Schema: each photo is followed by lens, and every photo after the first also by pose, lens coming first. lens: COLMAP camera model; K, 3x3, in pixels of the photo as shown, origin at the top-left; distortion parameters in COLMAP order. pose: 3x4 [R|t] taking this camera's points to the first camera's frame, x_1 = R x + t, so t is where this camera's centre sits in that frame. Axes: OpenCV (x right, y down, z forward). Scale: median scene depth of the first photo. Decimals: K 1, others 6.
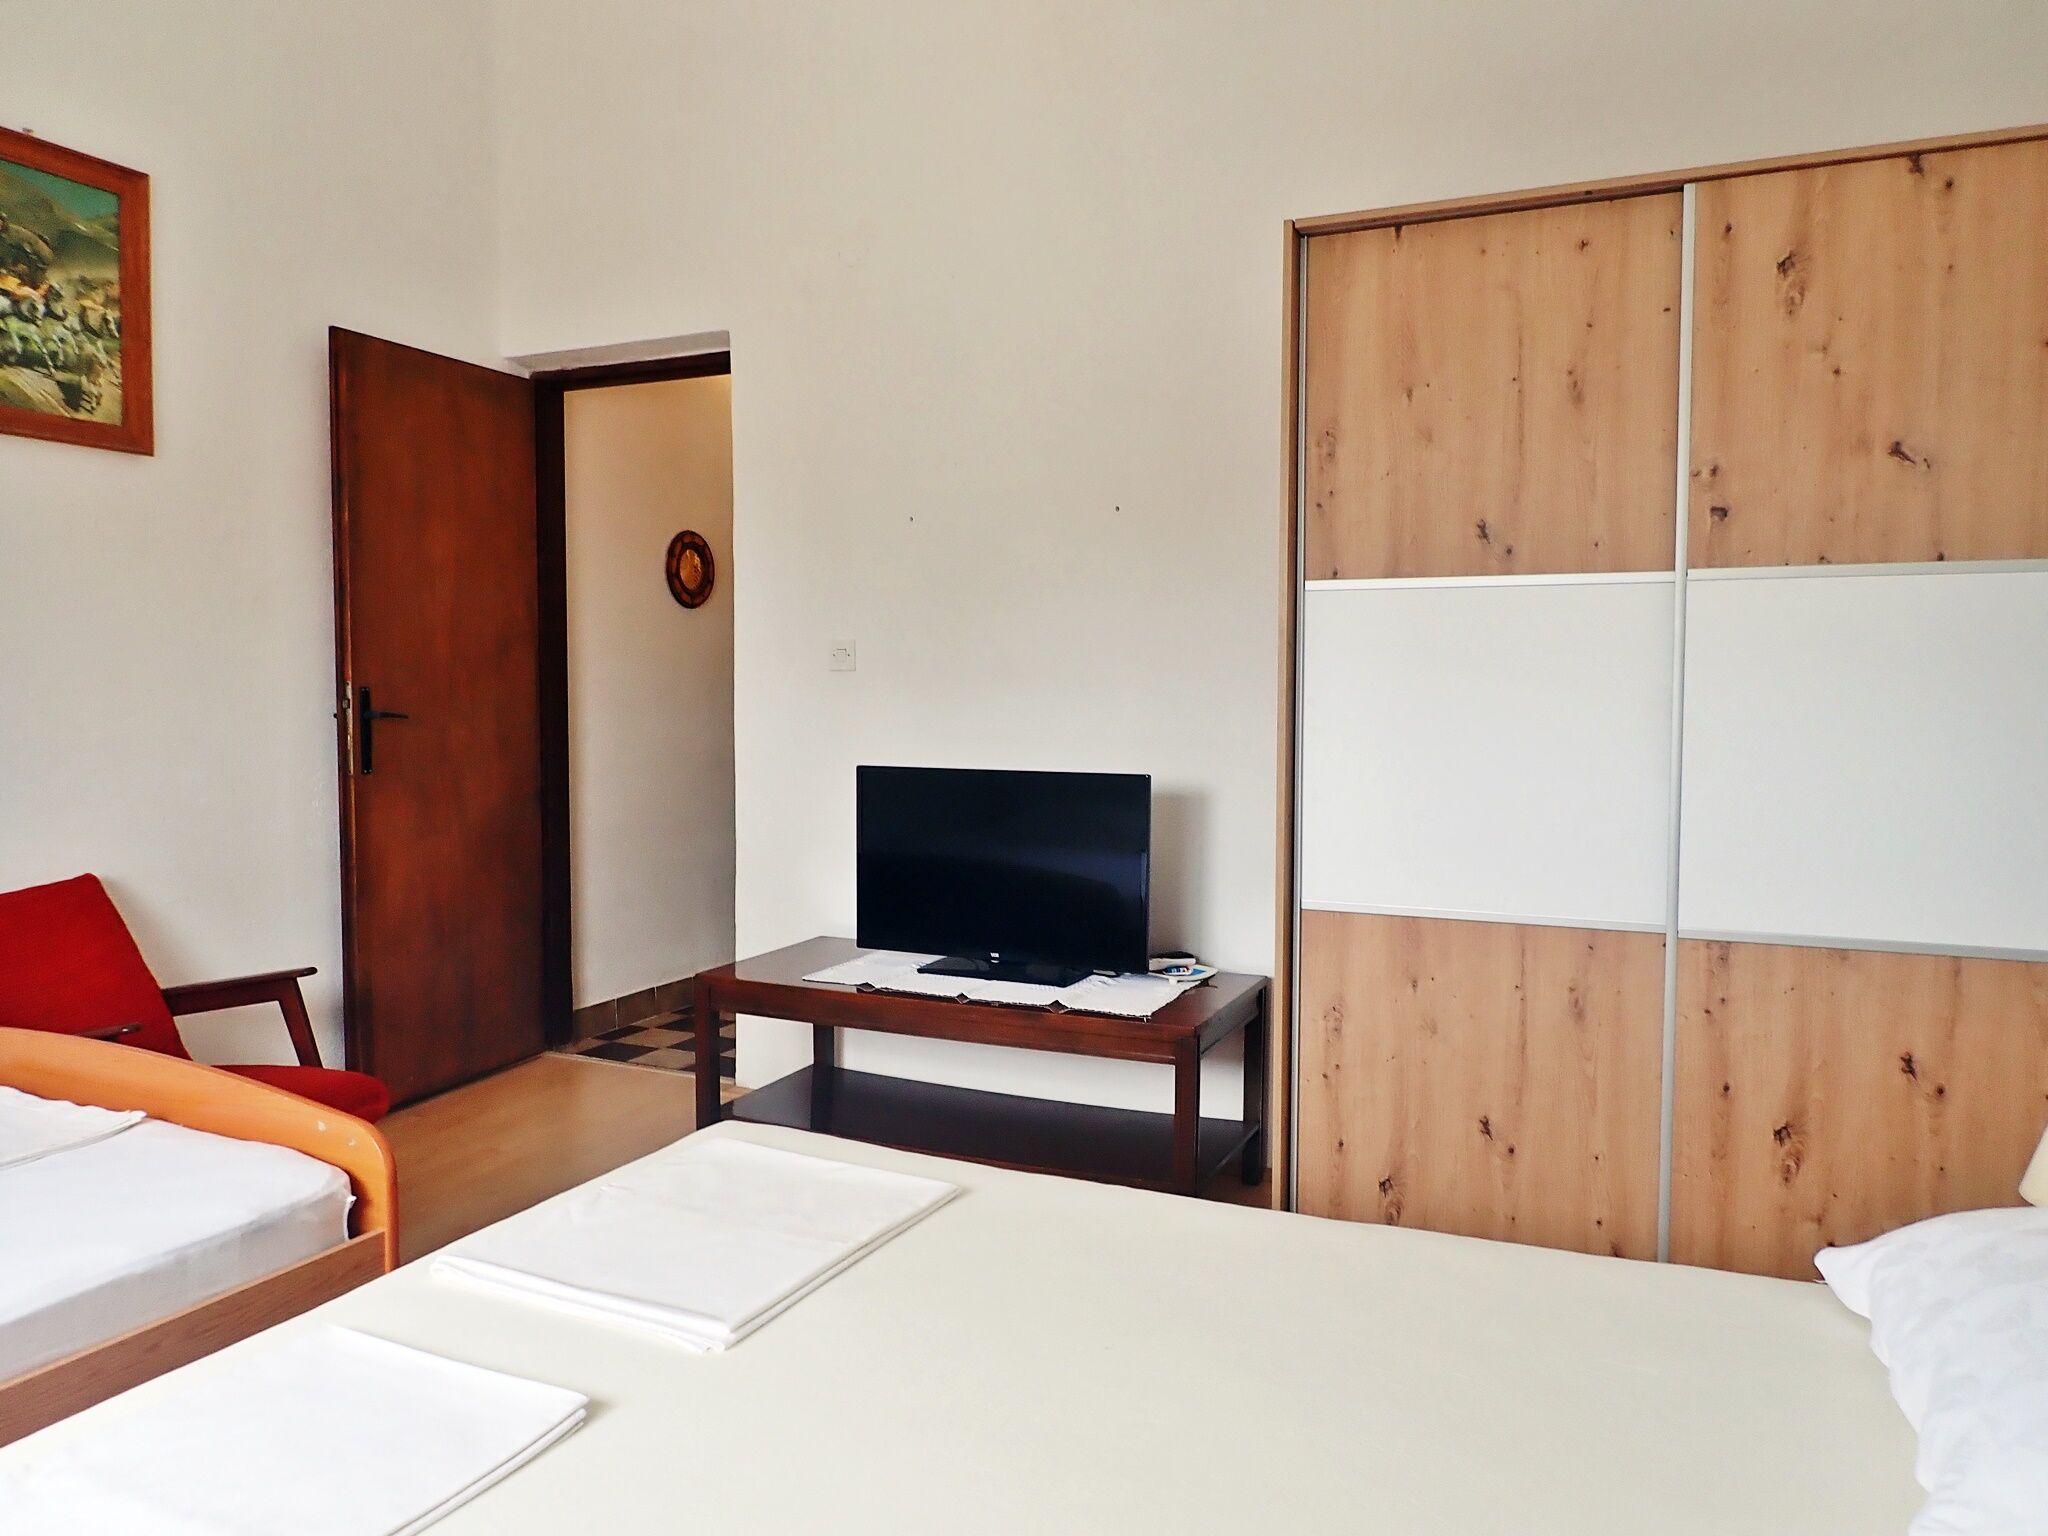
lens RADIAL K [[1546.0, 0, 1021.3], [0, 1546.0, 762.1], [0, 0, 1]] dist [0.000789, 0.005314]
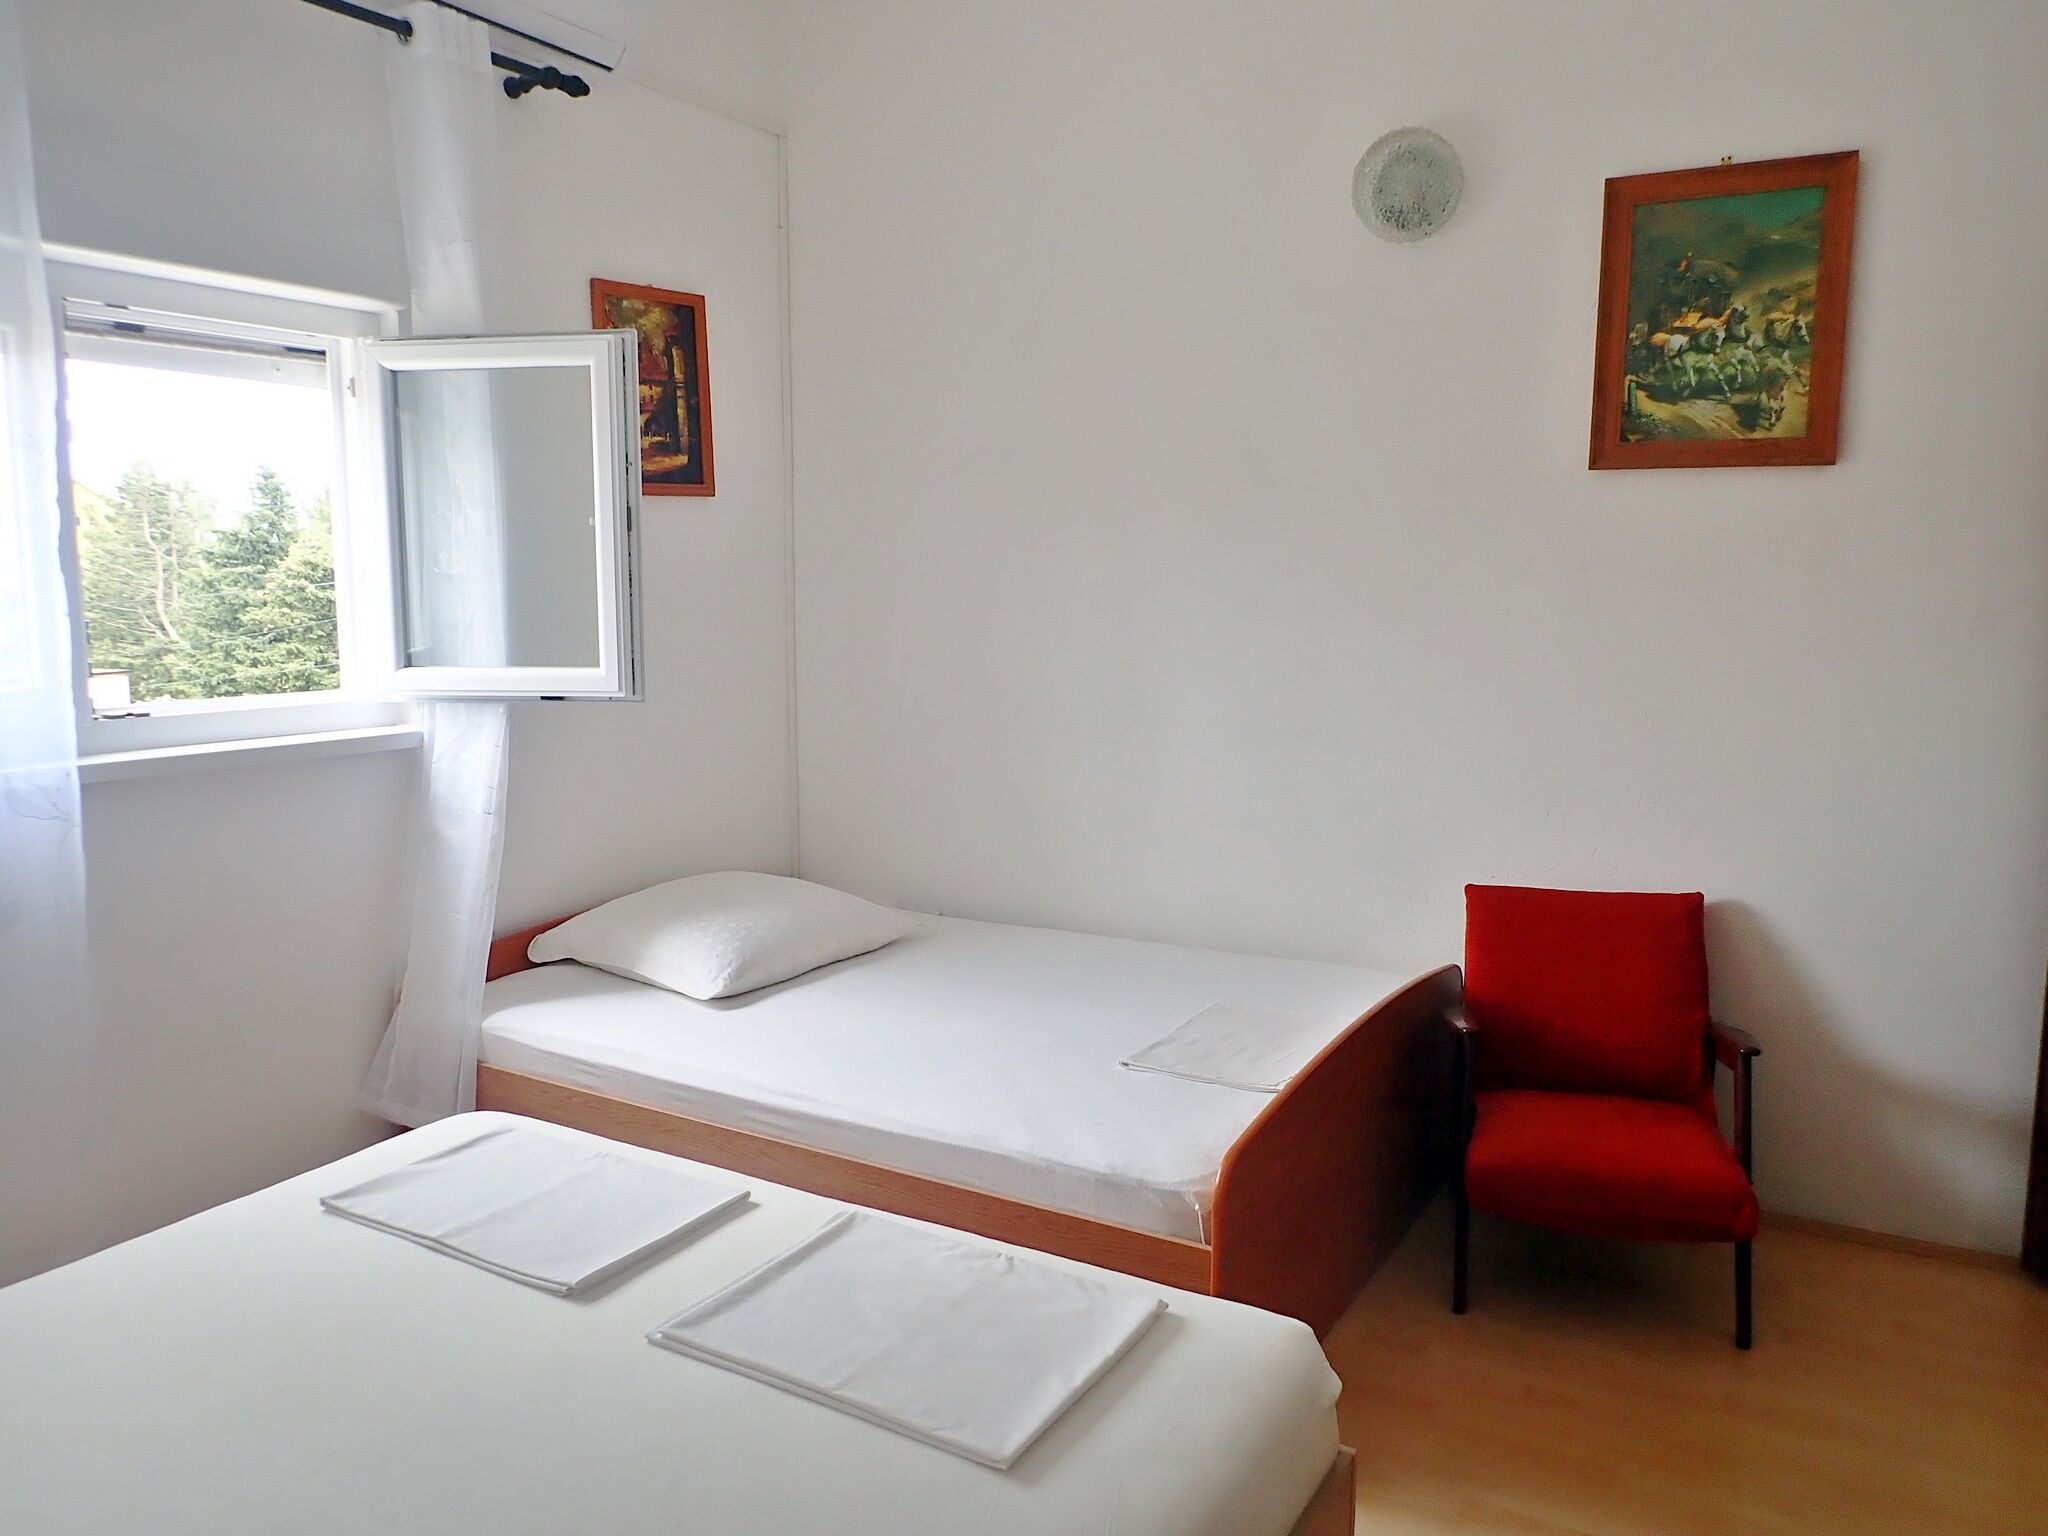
lens RADIAL K [[1546.0, 0, 1019.6], [0, 1546.0, 757.7], [0, 0, 1]] dist [0.000789, 0.005314]
pose [[-0.122197, 0.120108, -0.985212, 0.440563], [-0.060866, 0.989875, 0.128226, -0.119385], [0.990638, 0.075635, -0.113649, 0.668157]]
